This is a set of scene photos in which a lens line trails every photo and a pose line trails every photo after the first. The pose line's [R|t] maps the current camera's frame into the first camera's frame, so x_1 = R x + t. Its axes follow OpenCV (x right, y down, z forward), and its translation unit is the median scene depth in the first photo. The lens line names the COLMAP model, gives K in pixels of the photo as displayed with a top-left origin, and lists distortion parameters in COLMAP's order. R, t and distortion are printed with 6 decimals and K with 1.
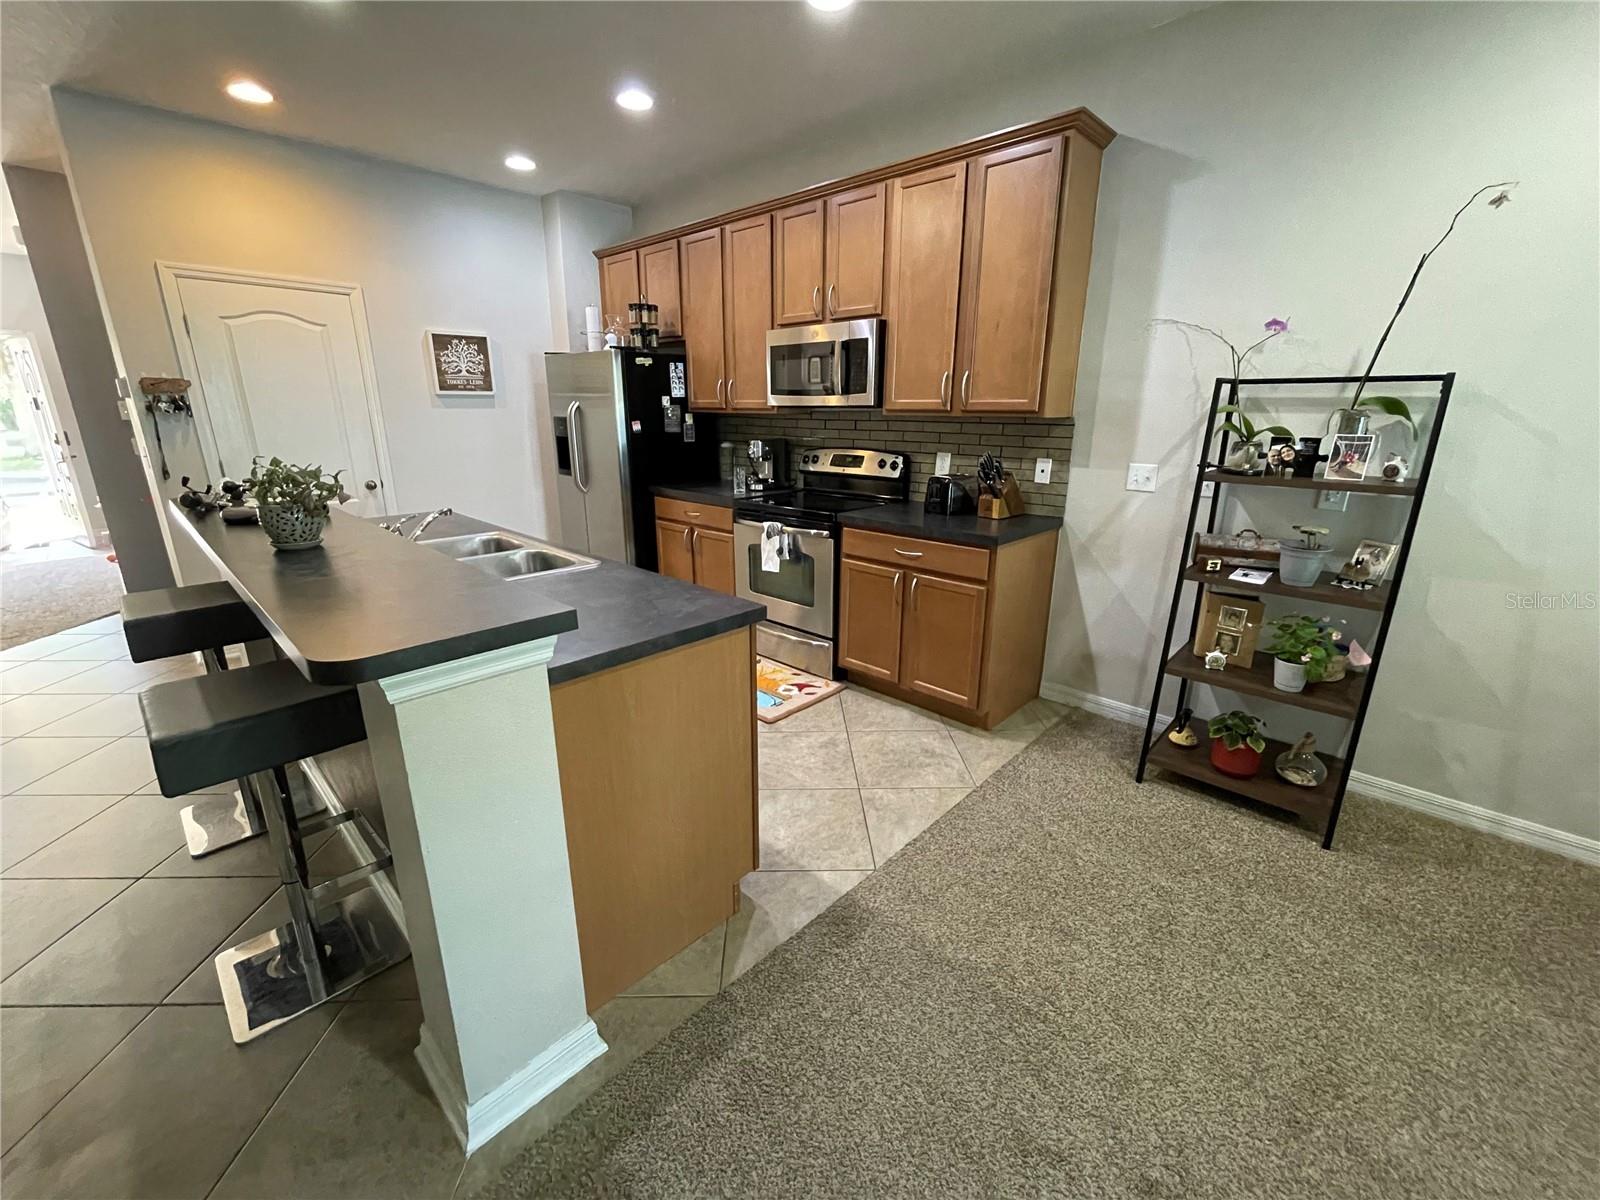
lens RADIAL K [[654.6, 0, 796.0], [0, 654.6, 598.0], [0, 0, 1]] dist [-0.000752, -0.000738]
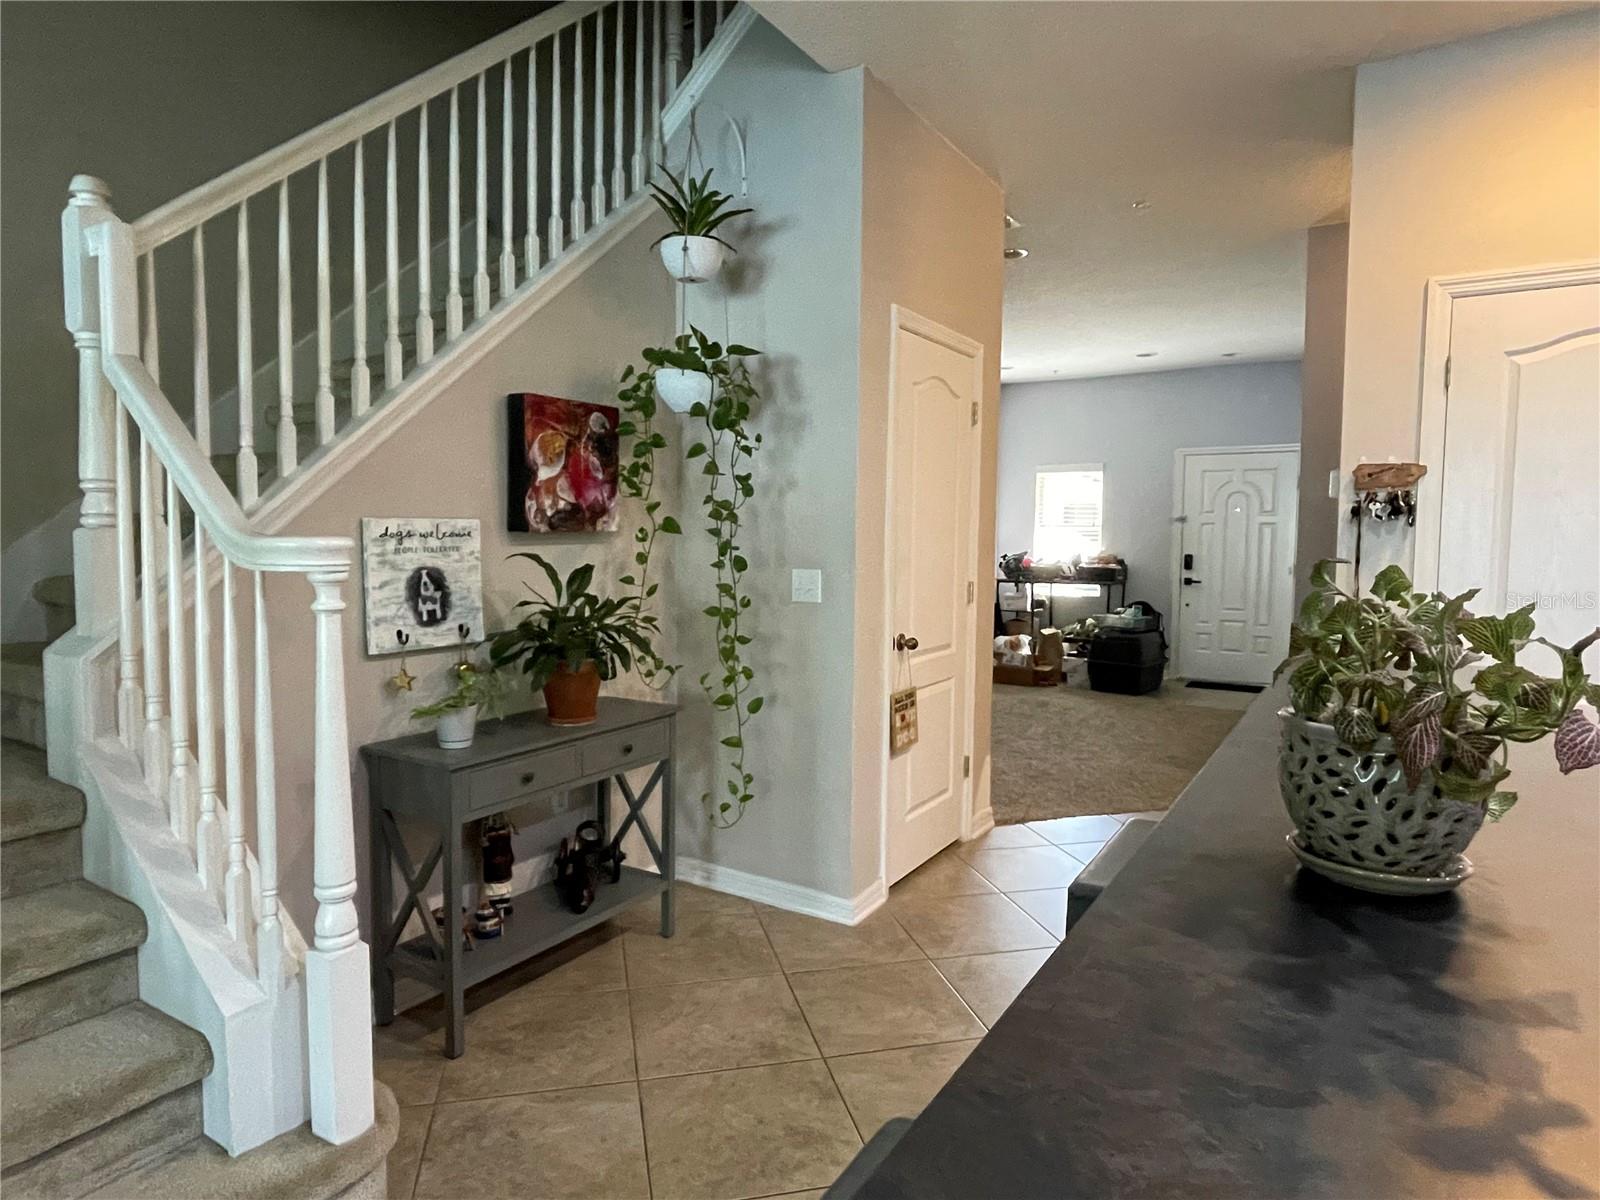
lens RADIAL K [[944.6, 0, 795.3], [0, 944.6, 596.8], [0, 0, 1]] dist [0.001017, -0.006005]
pose [[0.202816, 0.062146, -0.977243, -0.231488], [-0.284746, 0.958601, 0.001865, -0.067632], [0.936902, 0.277888, 0.212116, 0.355270]]
